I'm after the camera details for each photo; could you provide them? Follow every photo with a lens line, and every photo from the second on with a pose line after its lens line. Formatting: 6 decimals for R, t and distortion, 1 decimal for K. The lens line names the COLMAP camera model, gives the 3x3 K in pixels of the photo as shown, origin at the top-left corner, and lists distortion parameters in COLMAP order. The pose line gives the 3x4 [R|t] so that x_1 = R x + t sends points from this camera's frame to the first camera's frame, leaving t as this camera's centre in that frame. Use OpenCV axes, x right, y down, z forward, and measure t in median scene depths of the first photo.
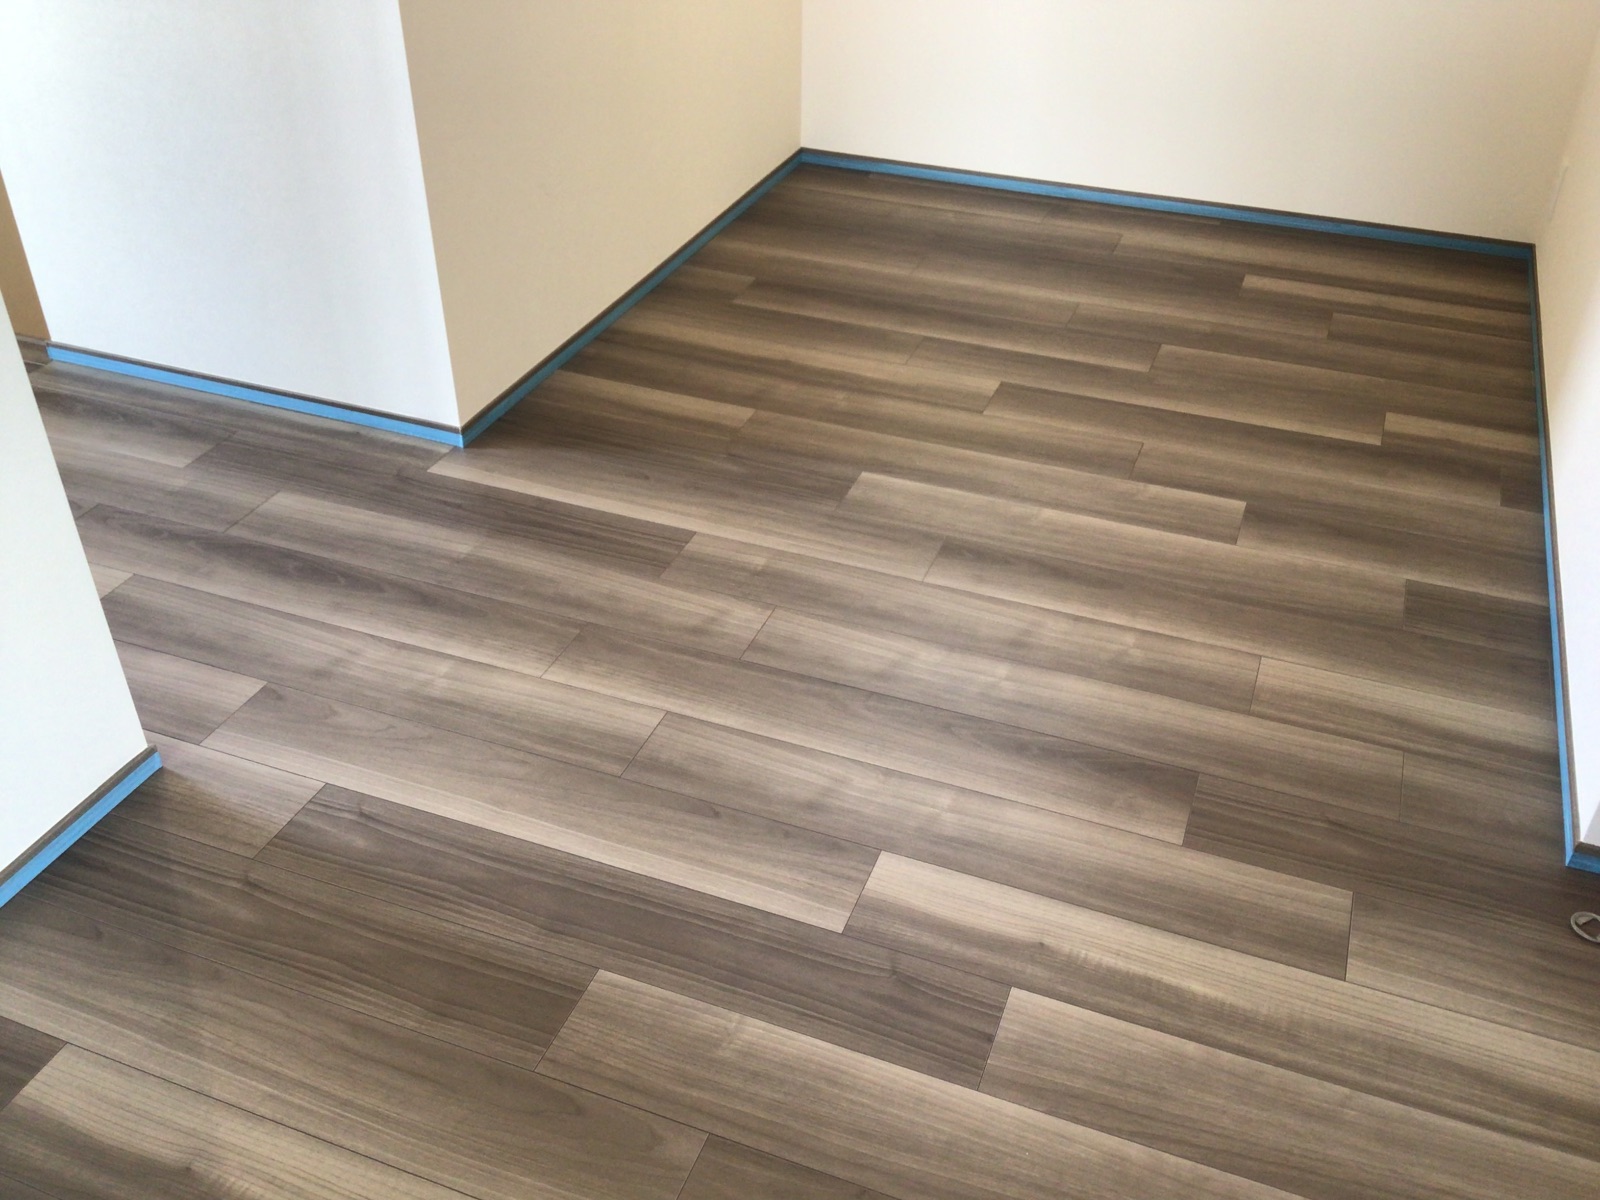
lens RADIAL K [[1461.2, 0, 755.6], [0, 1461.2, 598.9], [0, 0, 1]] dist [0.028388, -0.137165]
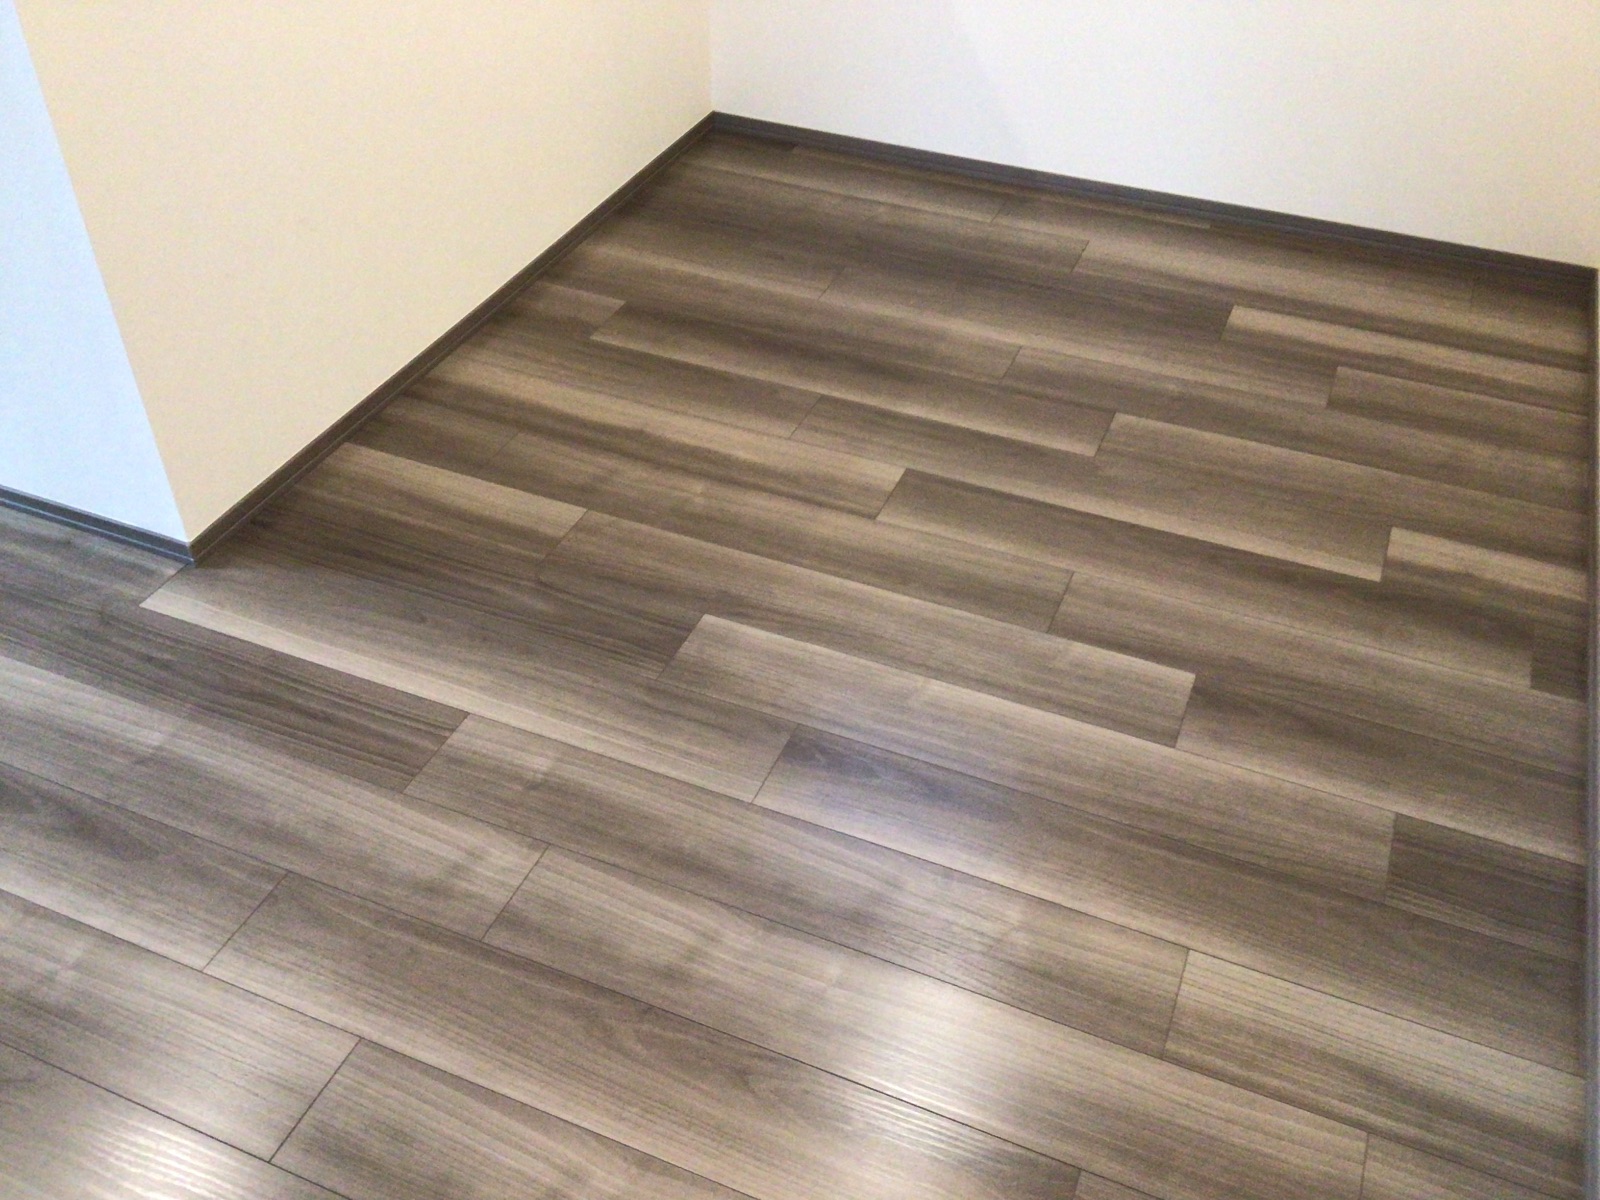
lens RADIAL K [[1421.5, 0, 800.0], [0, 1421.5, 600.0], [0, 0, 1]] dist [0.061900, -0.158125]
pose [[0.999912, 0.012782, -0.003428, 0.128455], [-0.012365, 0.994705, 0.102029, -0.175117], [0.004714, -0.101978, 0.994776, 0.260493]]
